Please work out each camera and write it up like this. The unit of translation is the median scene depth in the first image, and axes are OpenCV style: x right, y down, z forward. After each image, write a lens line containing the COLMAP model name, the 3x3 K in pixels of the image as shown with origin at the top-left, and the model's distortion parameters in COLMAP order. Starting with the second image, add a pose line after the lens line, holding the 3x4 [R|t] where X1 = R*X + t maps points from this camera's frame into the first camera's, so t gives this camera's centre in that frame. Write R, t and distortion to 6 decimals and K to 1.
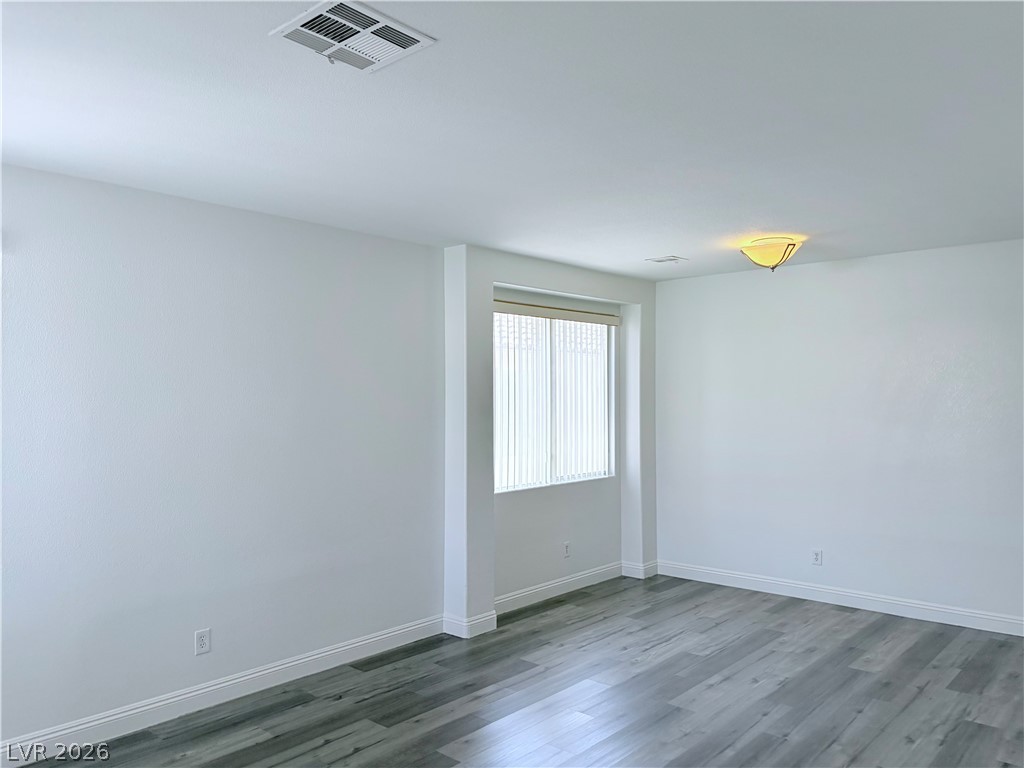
lens RADIAL K [[775.9, 0, 512.0], [0, 775.9, 384.0], [0, 0, 1]] dist [0.015459, 0.000117]
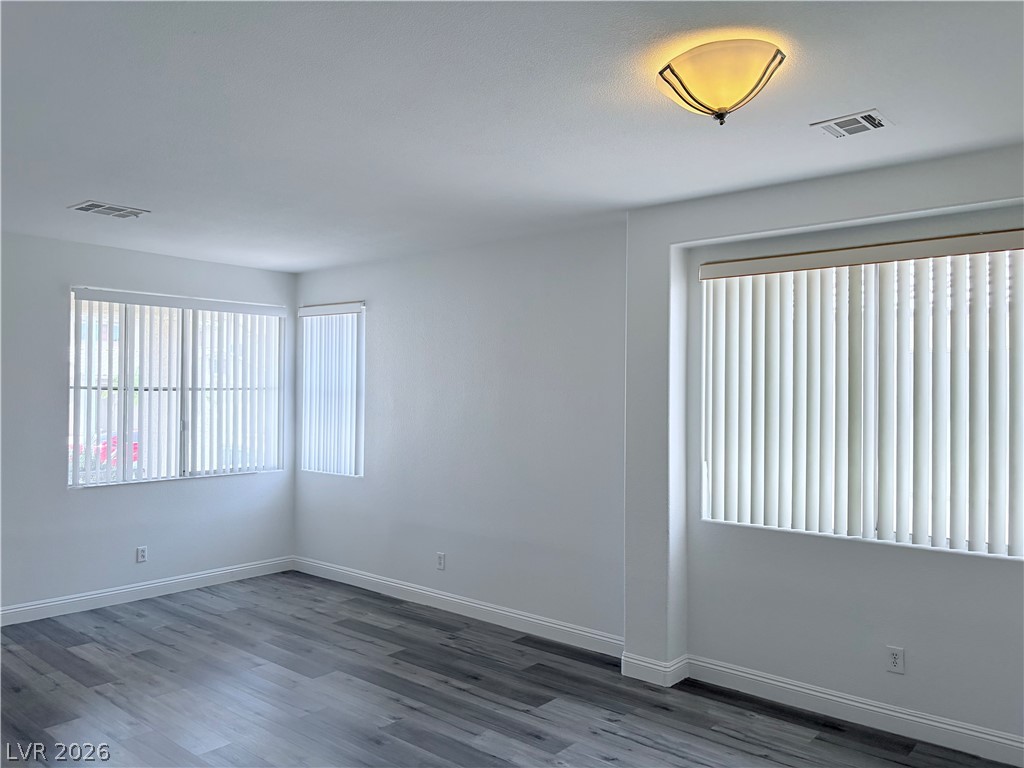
lens RADIAL K [[775.9, 0, 512.0], [0, 775.9, 384.0], [0, 0, 1]] dist [0.015459, 0.000117]
pose [[0.013974, -0.000714, -0.999902, 0.918802], [0.011424, 0.999935, -0.000554, 0.005371], [0.999837, -0.011415, 0.013981, 0.994333]]
